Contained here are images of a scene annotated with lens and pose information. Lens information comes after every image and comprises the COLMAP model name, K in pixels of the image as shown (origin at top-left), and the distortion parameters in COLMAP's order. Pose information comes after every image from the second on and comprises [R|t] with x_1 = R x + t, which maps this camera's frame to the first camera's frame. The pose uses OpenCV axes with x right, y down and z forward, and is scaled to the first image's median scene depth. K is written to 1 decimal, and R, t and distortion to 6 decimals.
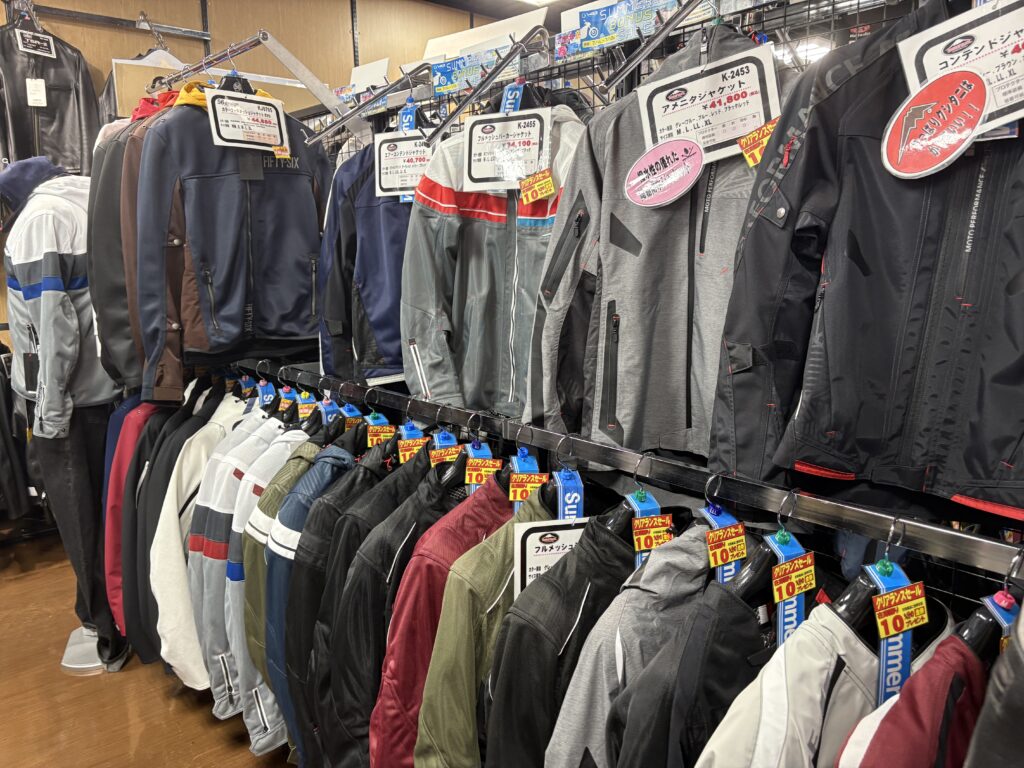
lens RADIAL K [[780.7, 0, 512.0], [0, 780.7, 384.0], [0, 0, 1]] dist [0.000590, -0.001708]
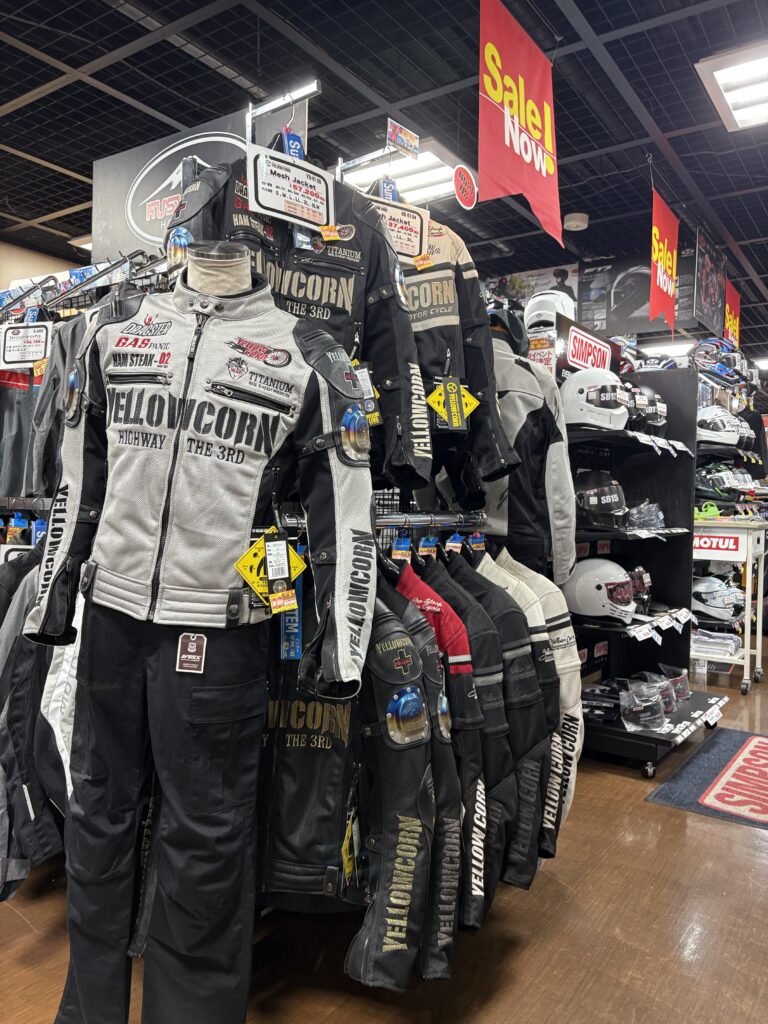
lens RADIAL K [[780.7, 0, 384.0], [0, 780.7, 512.0], [0, 0, 1]] dist [0.000590, -0.001708]
pose [[0.966344, 0.029196, 0.255591, 0.342582], [0.012430, 0.987079, -0.159750, 0.357086], [-0.256953, 0.157550, 0.953495, -0.792776]]
